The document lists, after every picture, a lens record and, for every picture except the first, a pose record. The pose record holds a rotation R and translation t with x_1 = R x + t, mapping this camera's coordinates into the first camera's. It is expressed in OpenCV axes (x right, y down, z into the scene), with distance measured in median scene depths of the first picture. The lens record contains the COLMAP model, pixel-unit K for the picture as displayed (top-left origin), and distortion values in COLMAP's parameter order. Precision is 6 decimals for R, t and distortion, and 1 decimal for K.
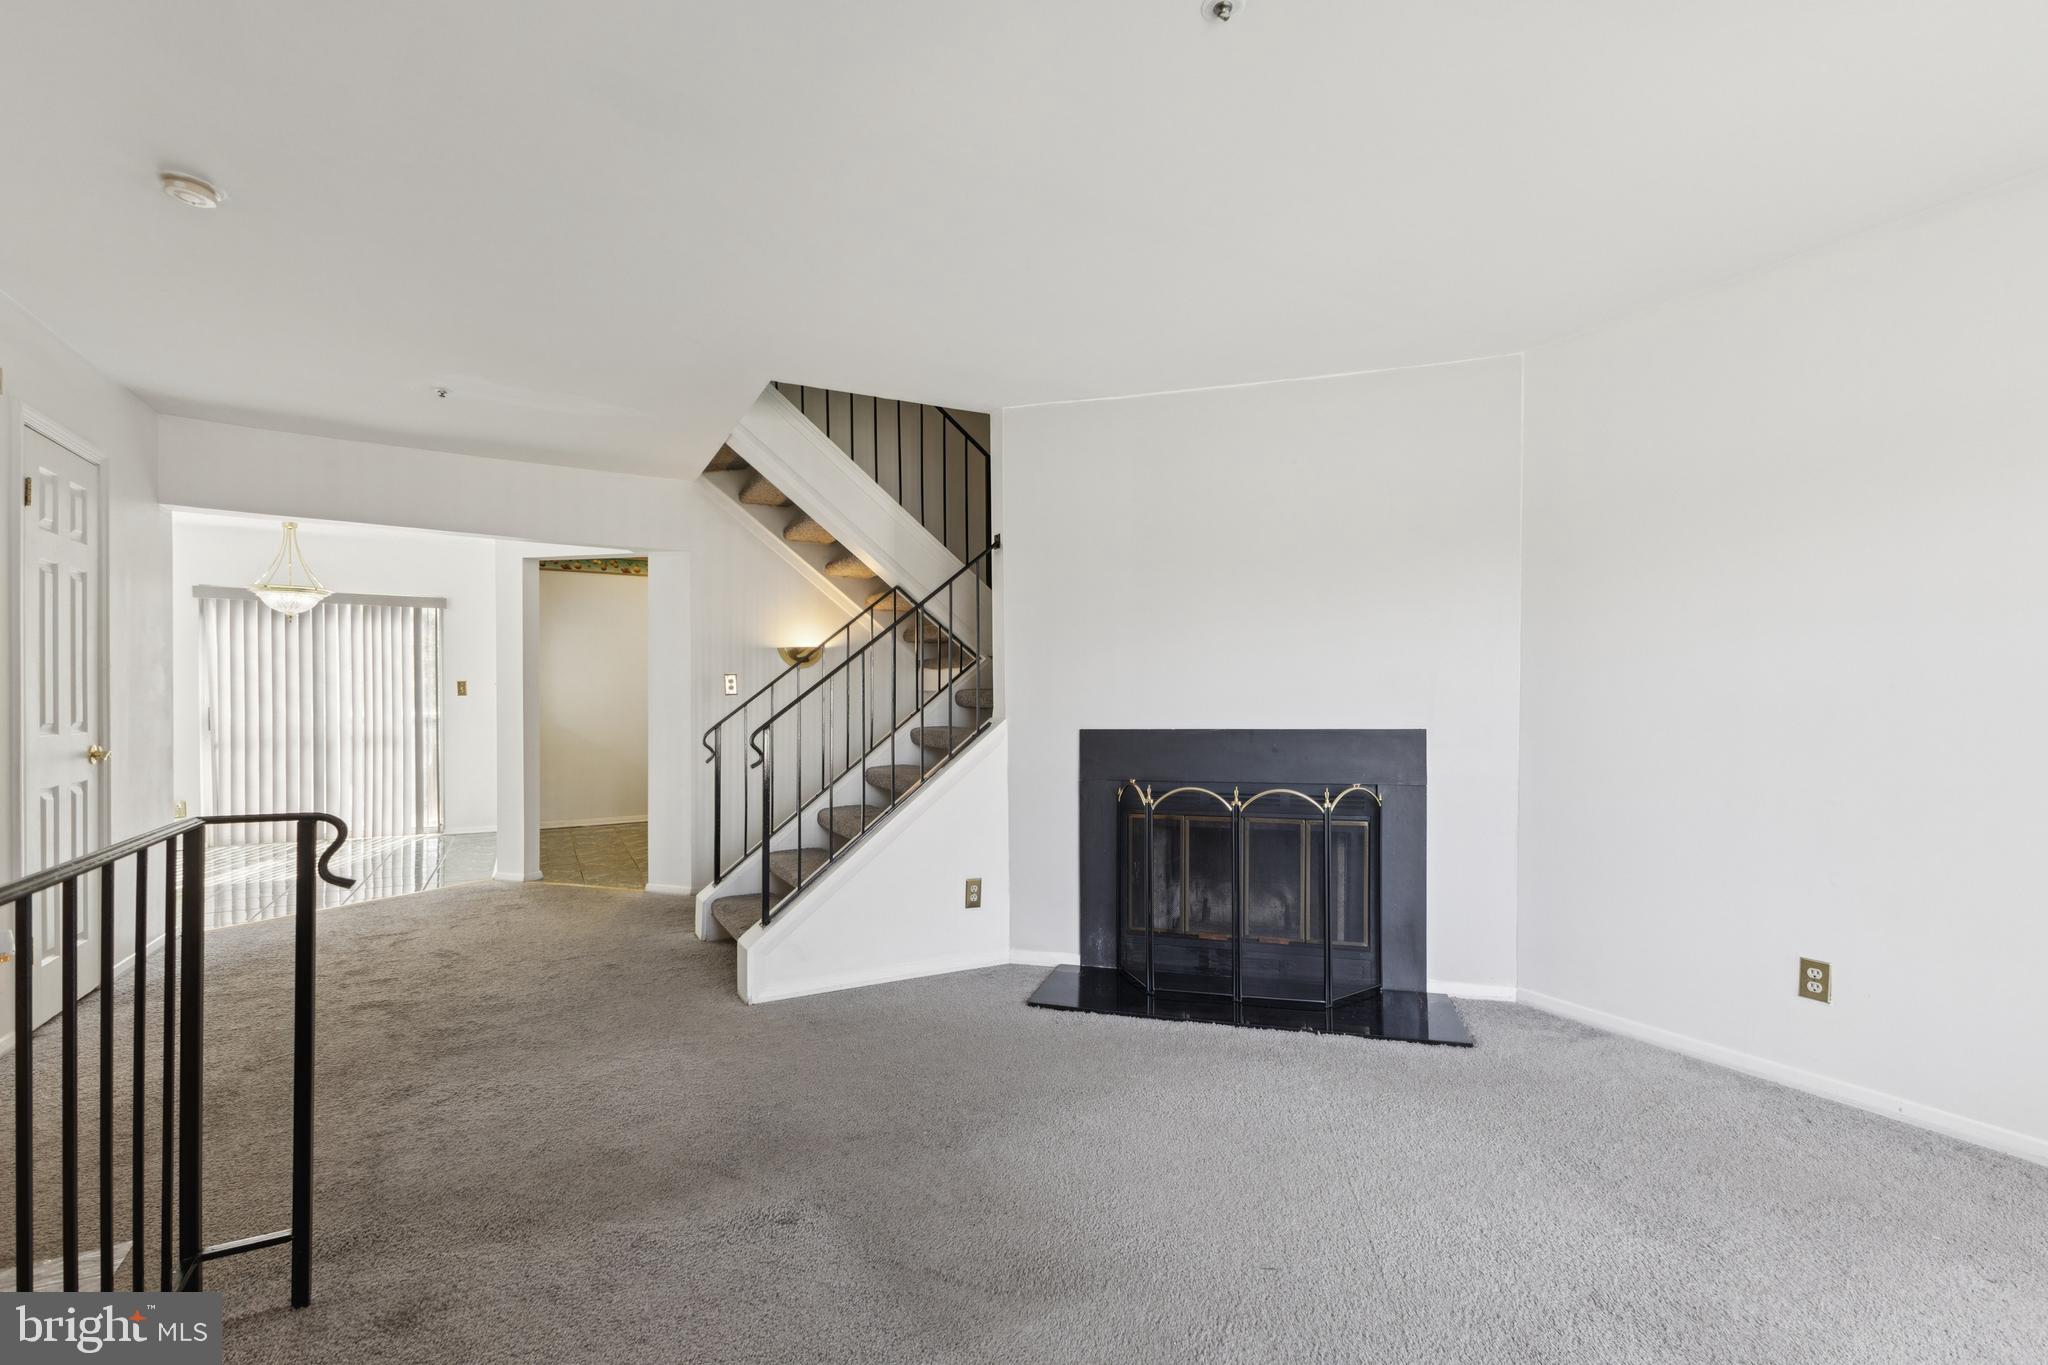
lens RADIAL K [[900.5, 0, 1024.0], [0, 900.5, 682.5], [0, 0, 1]] dist [-0.000065, -0.000134]
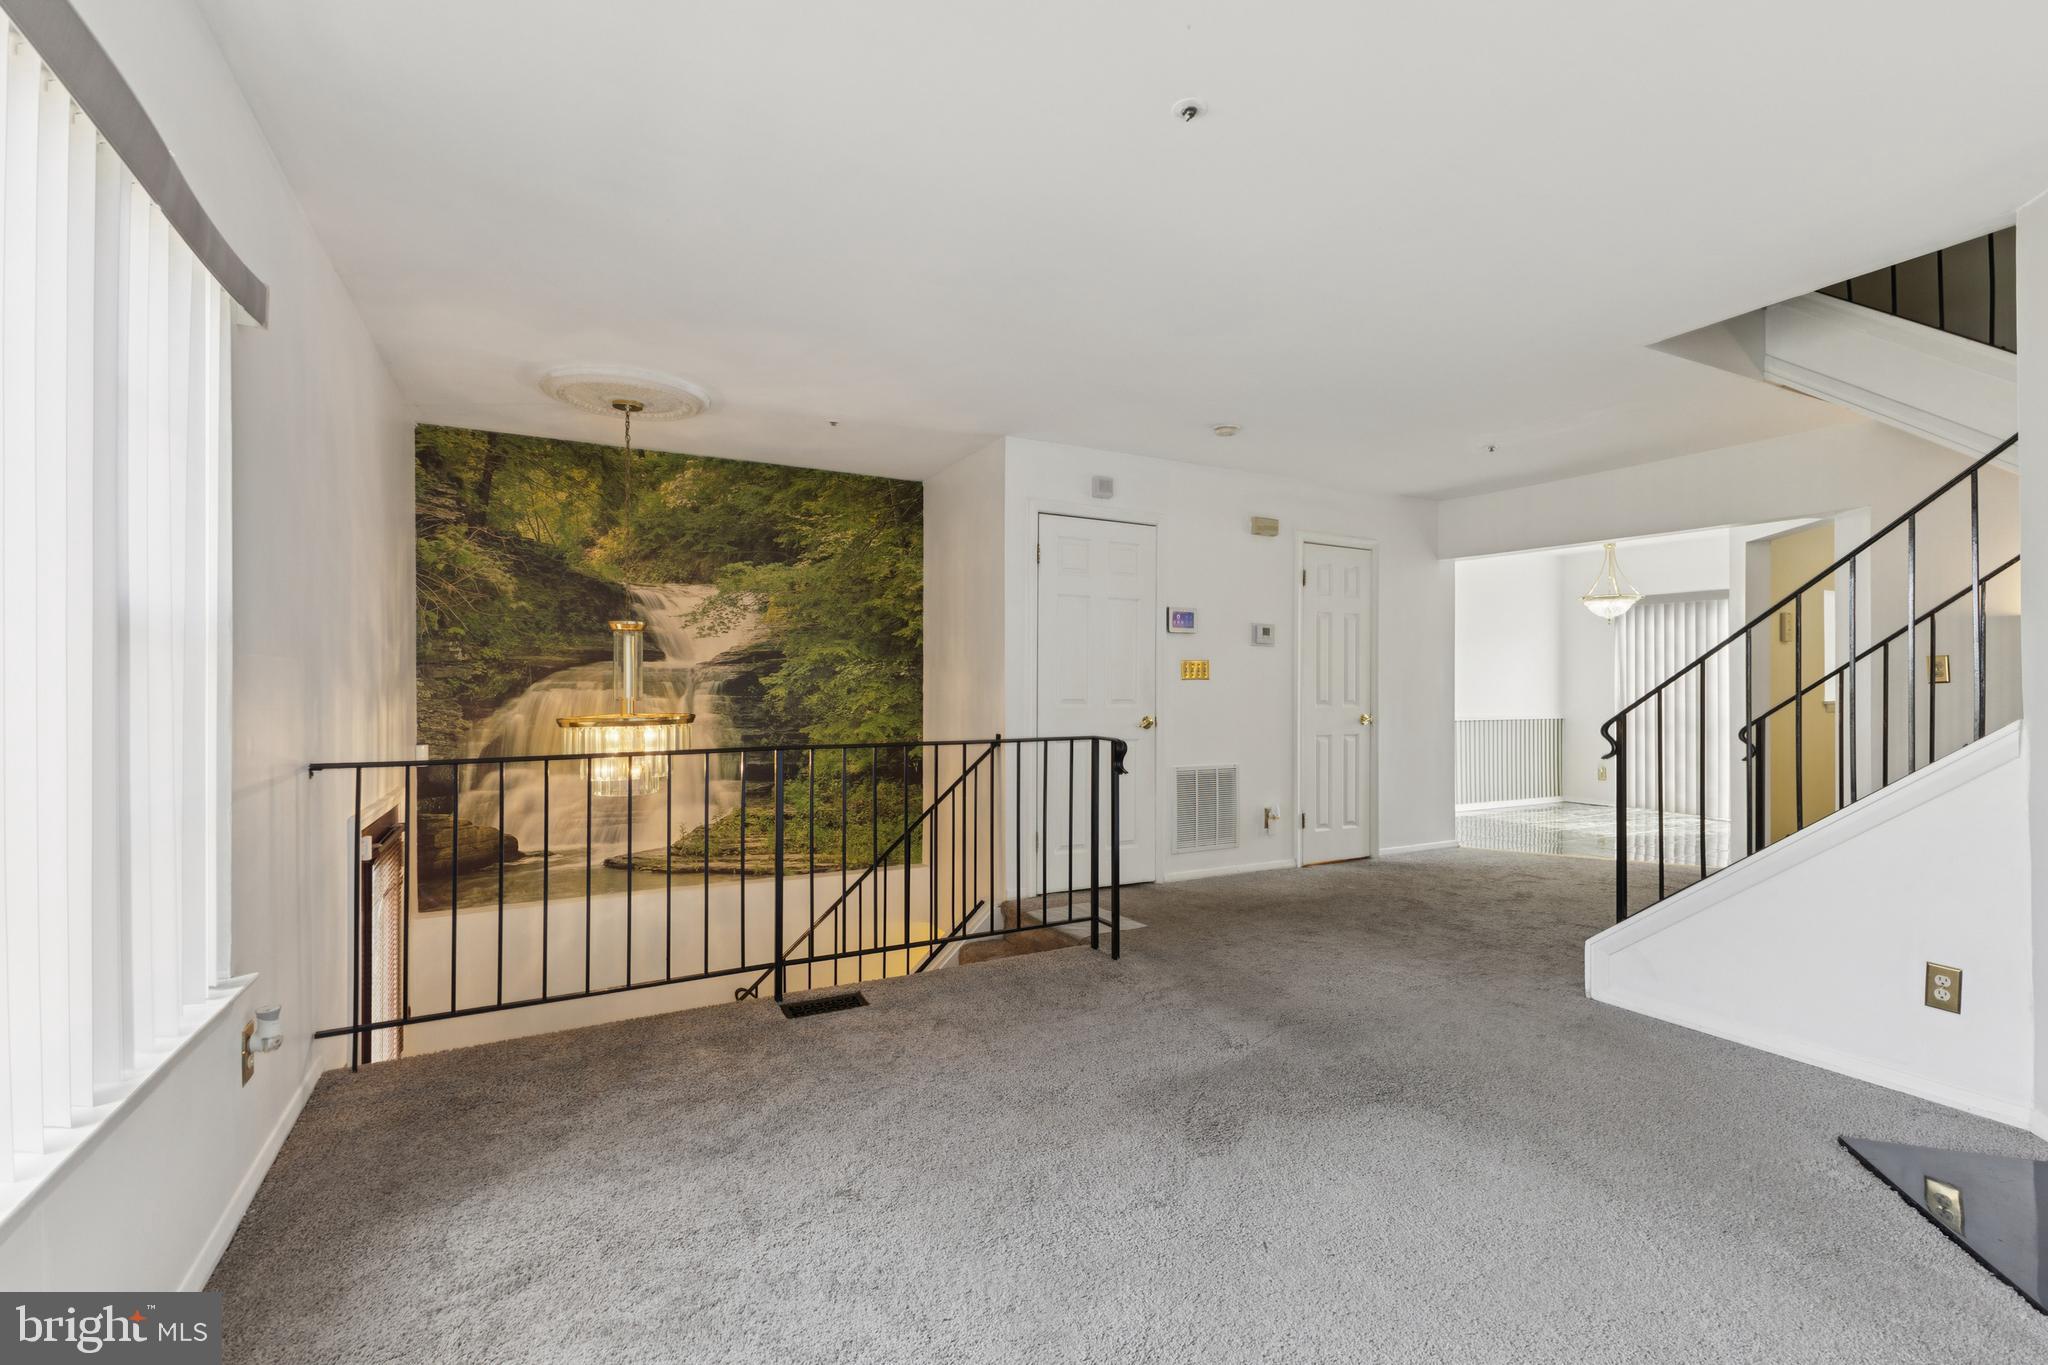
lens RADIAL K [[889.5, 0, 1024.0], [0, 889.5, 682.5], [0, 0, 1]] dist [0.002939, 0.000338]
pose [[-0.023216, -0.003516, -0.999724, 0.676876], [0.016837, 0.999851, -0.003907, 0.003812], [0.999589, -0.016923, -0.023154, 0.395856]]
